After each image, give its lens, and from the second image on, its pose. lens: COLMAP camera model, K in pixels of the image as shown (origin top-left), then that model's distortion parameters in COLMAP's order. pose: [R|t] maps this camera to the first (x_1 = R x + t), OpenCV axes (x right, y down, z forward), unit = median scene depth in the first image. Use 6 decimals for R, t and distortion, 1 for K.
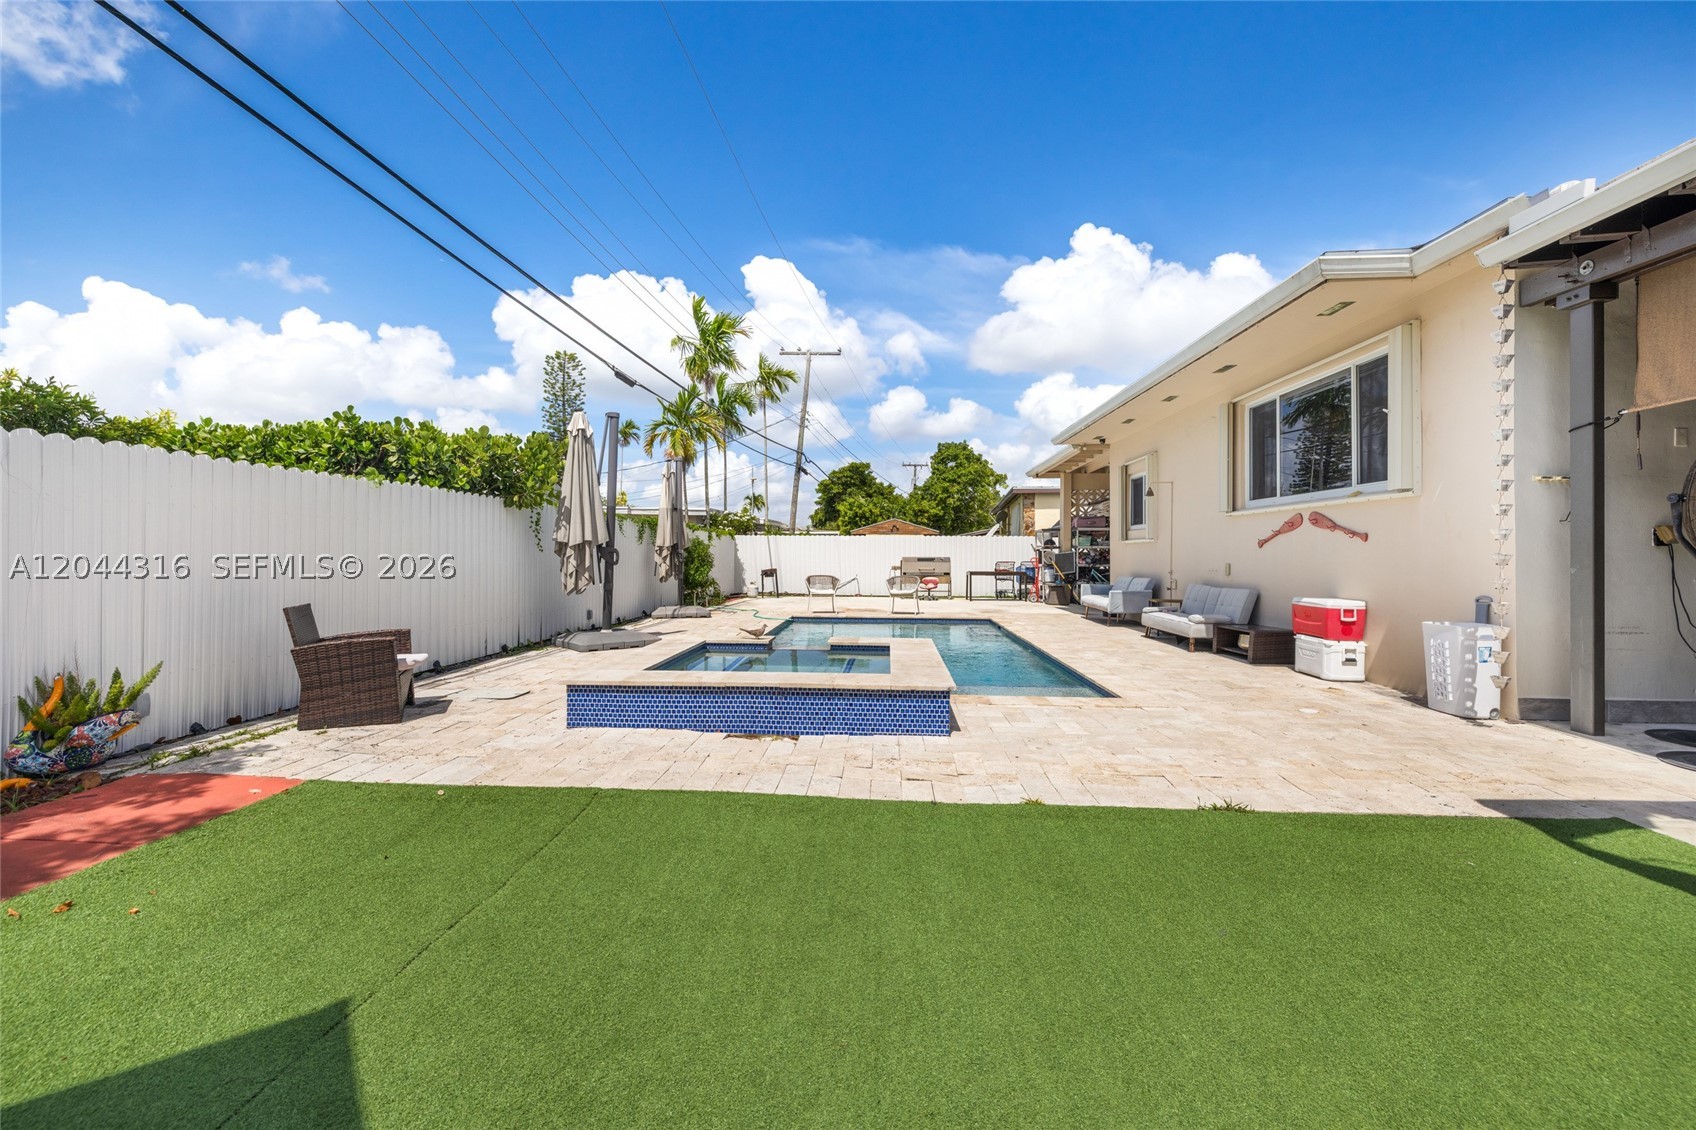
lens RADIAL K [[700.0, 0, 846.8], [0, 700.0, 546.1], [0, 0, 1]] dist [0.001032, 0.000019]
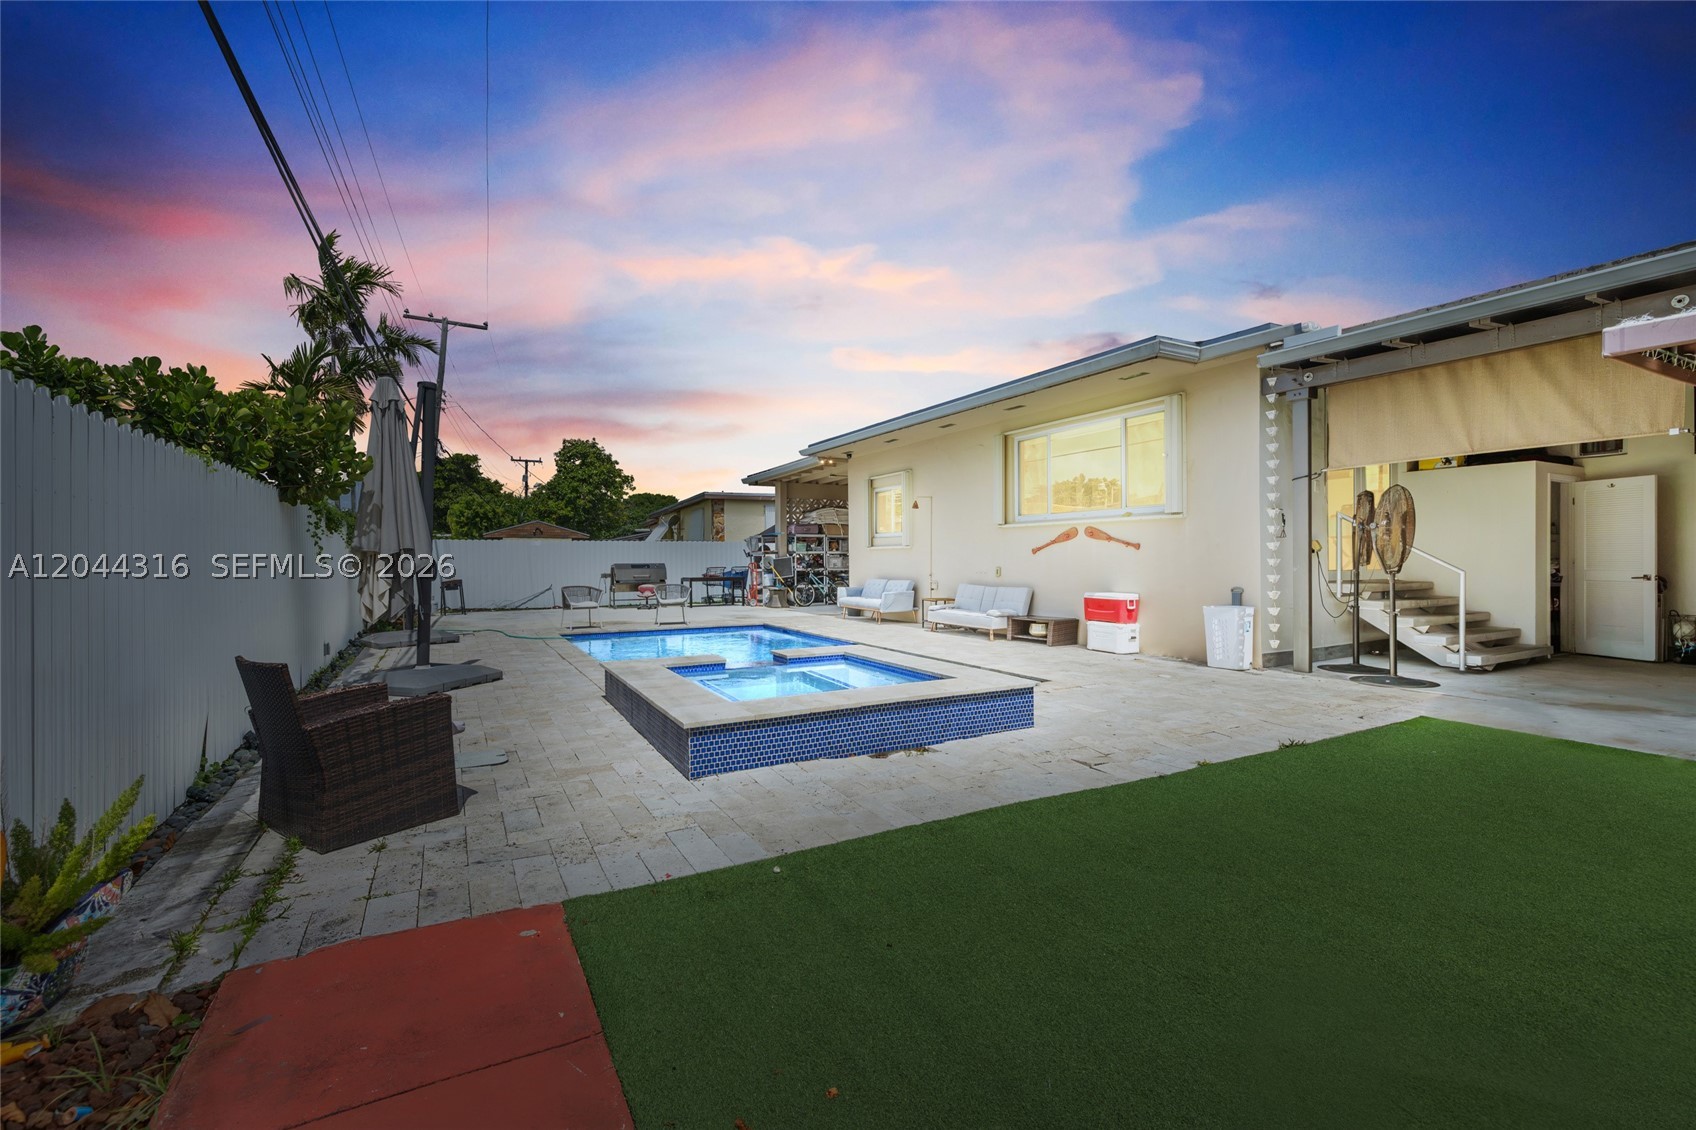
lens RADIAL K [[711.9, 0, 828.4], [0, 711.9, 556.4], [0, 0, 1]] dist [0.000749, -0.000100]
pose [[0.851459, -0.007485, 0.524368, -0.346750], [0.002364, 0.999943, 0.010436, -0.006567], [-0.524416, -0.007646, 0.851428, 0.098179]]
